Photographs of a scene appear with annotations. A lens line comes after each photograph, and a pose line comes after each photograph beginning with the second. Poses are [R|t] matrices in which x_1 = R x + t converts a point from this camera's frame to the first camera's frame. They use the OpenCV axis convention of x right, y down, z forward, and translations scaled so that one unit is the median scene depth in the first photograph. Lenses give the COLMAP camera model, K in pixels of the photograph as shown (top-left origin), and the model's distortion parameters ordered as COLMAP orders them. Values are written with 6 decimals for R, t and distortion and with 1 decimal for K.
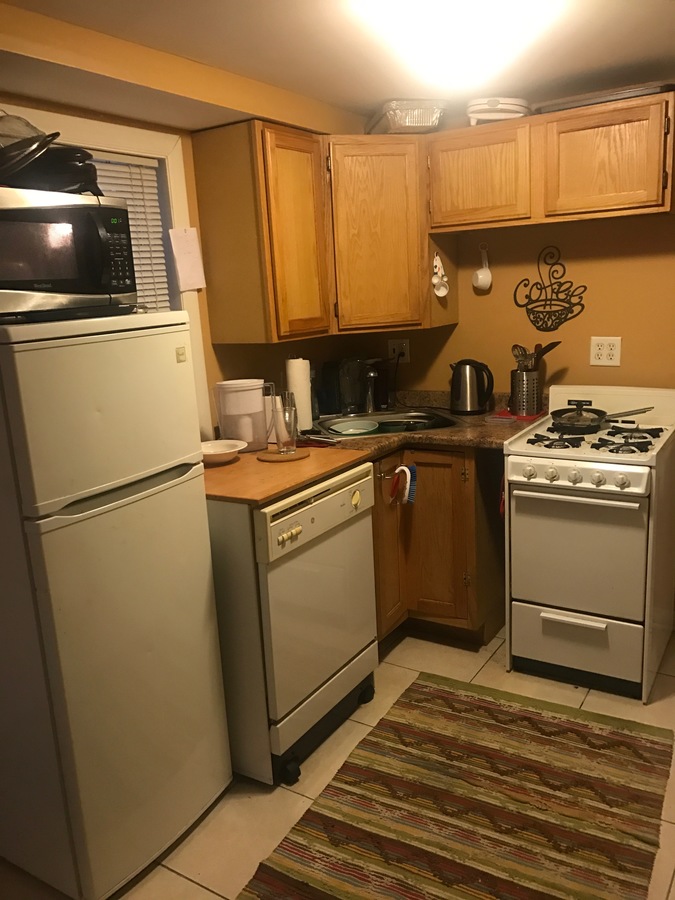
lens RADIAL K [[735.0, 0, 336.3], [0, 735.0, 440.0], [0, 0, 1]] dist [-0.008668, -0.001933]
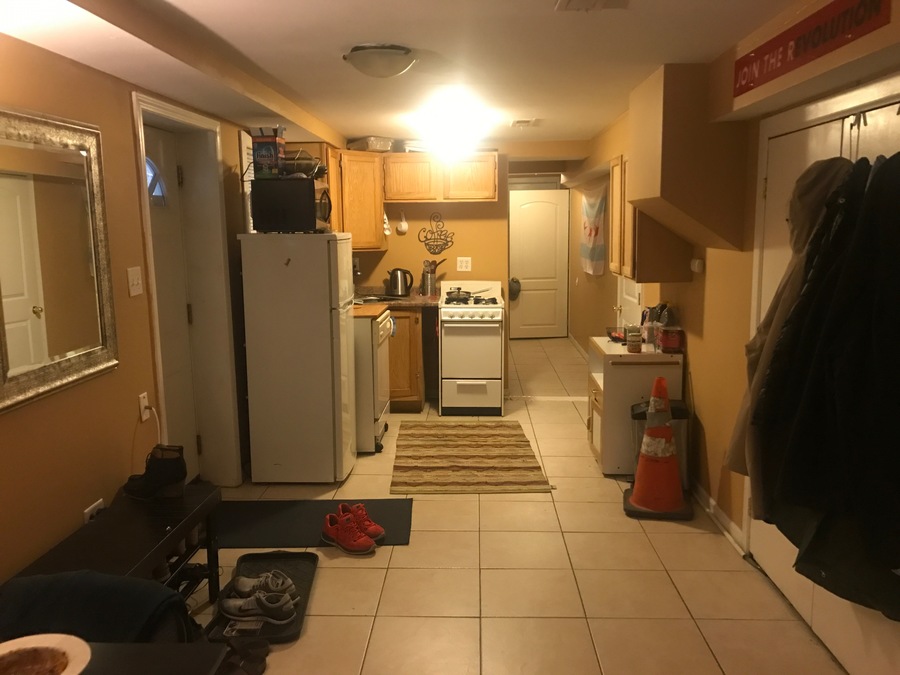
lens RADIAL K [[711.5, 0, 450.0], [0, 711.5, 337.5], [0, 0, 1]] dist [0.002022, -0.002868]
pose [[0.859952, -0.028326, 0.509587, -0.724417], [0.065284, 0.996362, -0.054786, 0.199893], [-0.506181, 0.080382, 0.858673, -0.713851]]
